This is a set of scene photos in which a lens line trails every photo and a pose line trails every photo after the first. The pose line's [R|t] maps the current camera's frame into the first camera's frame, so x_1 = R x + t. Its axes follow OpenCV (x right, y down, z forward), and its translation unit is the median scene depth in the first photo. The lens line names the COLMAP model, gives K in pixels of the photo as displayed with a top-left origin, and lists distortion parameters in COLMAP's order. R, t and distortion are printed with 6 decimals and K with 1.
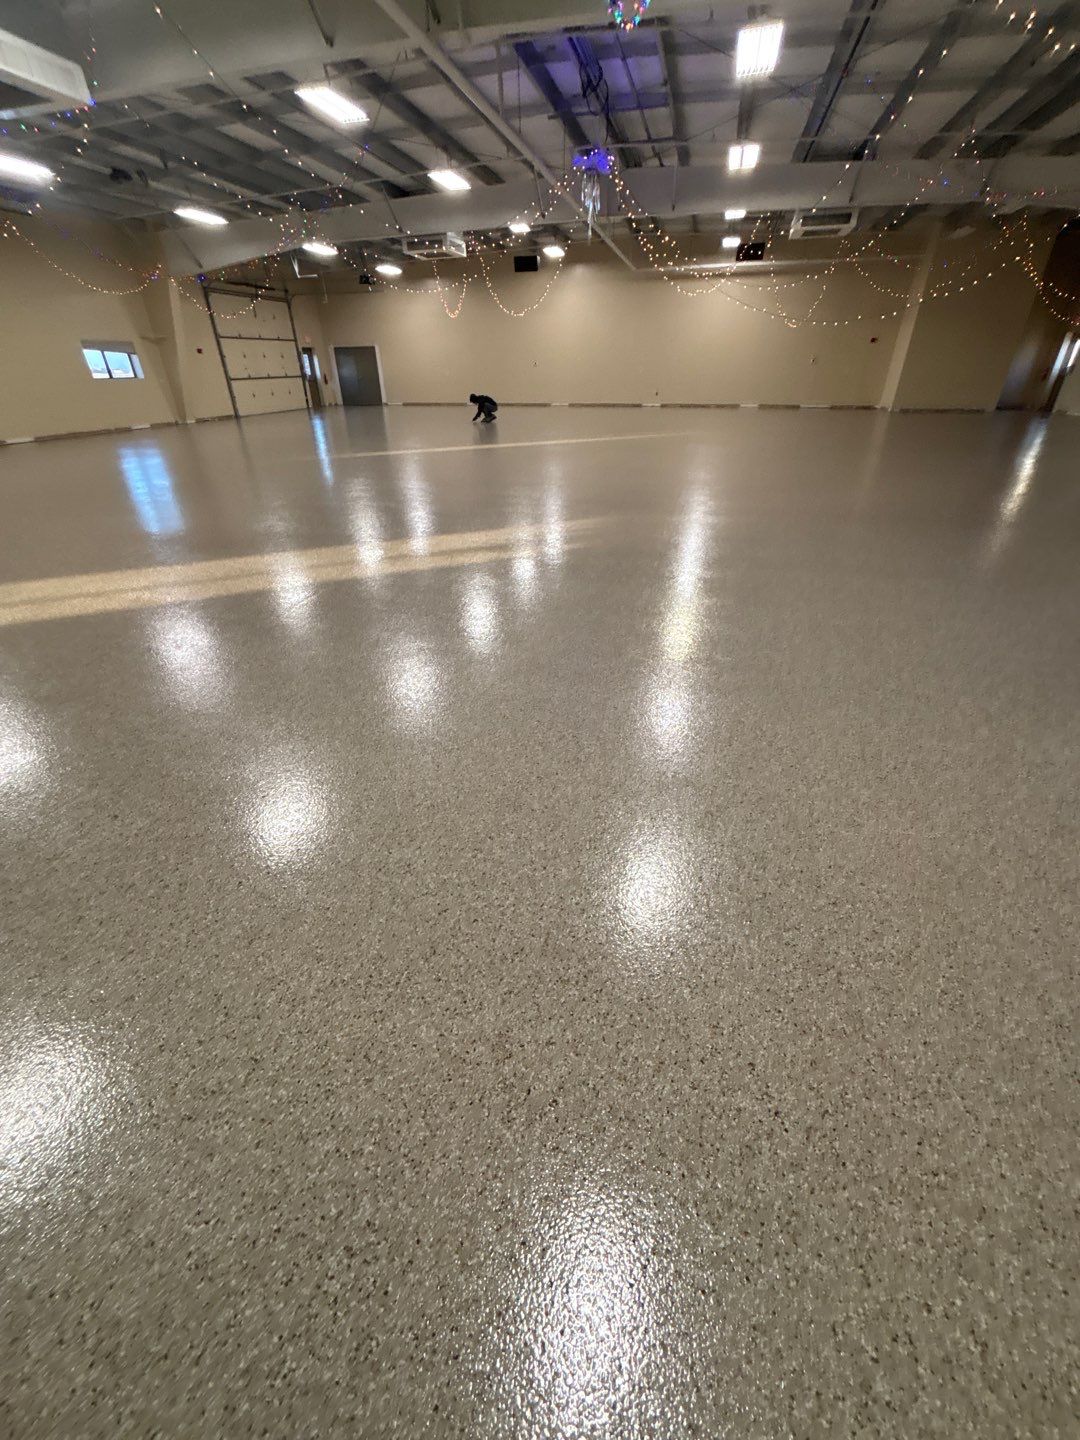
lens RADIAL K [[584.6, 0, 544.4], [0, 584.6, 725.9], [0, 0, 1]] dist [0.003624, -0.000293]
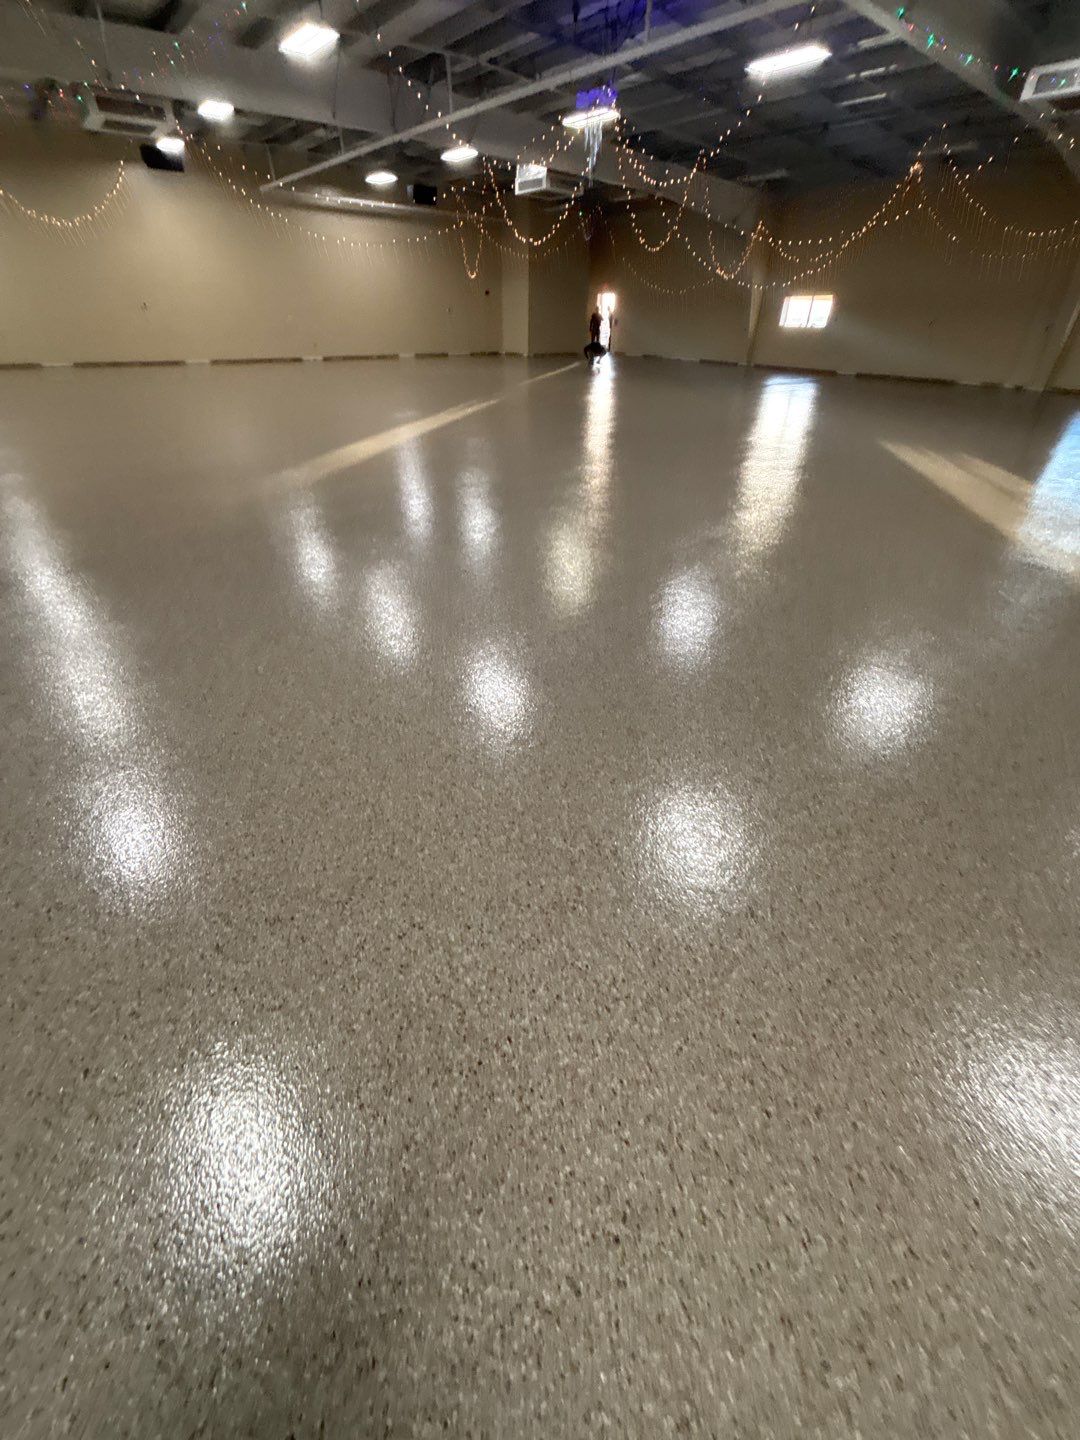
lens RADIAL K [[584.6, 0, 539.0], [0, 584.6, 721.7], [0, 0, 1]] dist [0.003624, -0.000293]
pose [[0.581897, -0.452745, 0.675587, -0.543518], [0.417104, 0.879278, 0.229988, -0.152120], [-0.698155, 0.147960, 0.700491, 0.267942]]
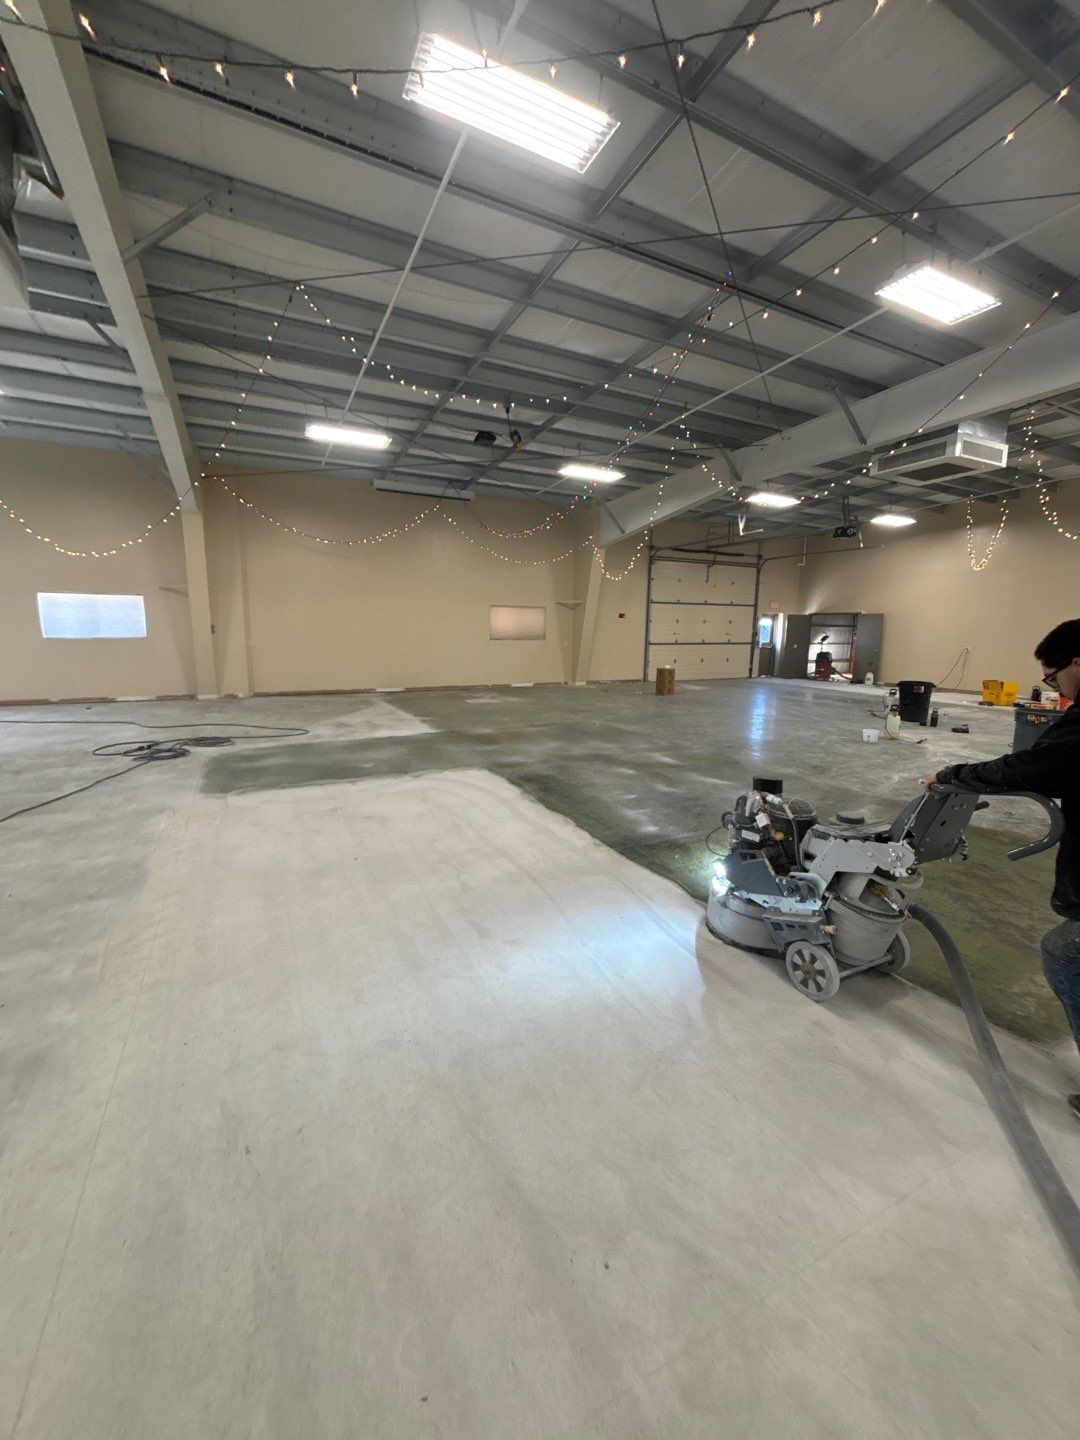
lens RADIAL K [[584.6, 0, 533.8], [0, 584.6, 715.3], [0, 0, 1]] dist [0.003624, -0.000293]
pose [[0.643375, 0.129854, -0.754457, 0.021796], [-0.421769, 0.882578, -0.207765, -0.254788], [0.638889, 0.451878, 0.622597, 0.414758]]
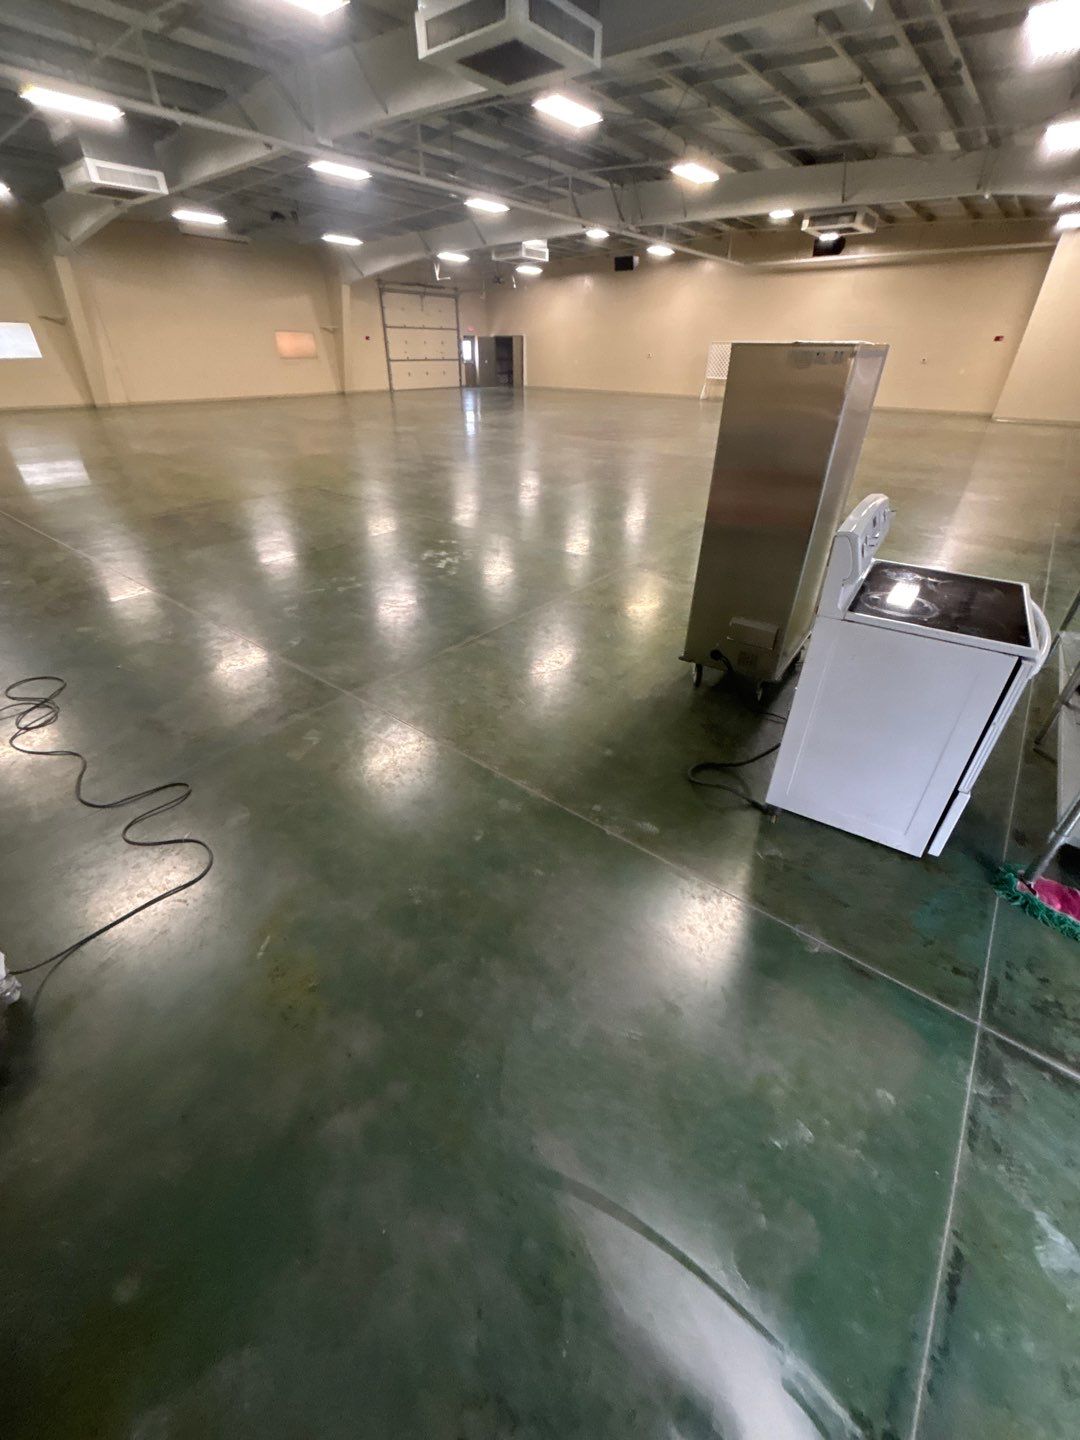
lens RADIAL K [[584.6, 0, 544.3], [0, 584.6, 720.7], [0, 0, 1]] dist [0.003624, -0.000293]
pose [[0.907660, 0.242963, -0.342231, 0.405123], [-0.238629, 0.969528, 0.055417, 0.014762], [0.345267, 0.031366, 0.937980, -0.050901]]
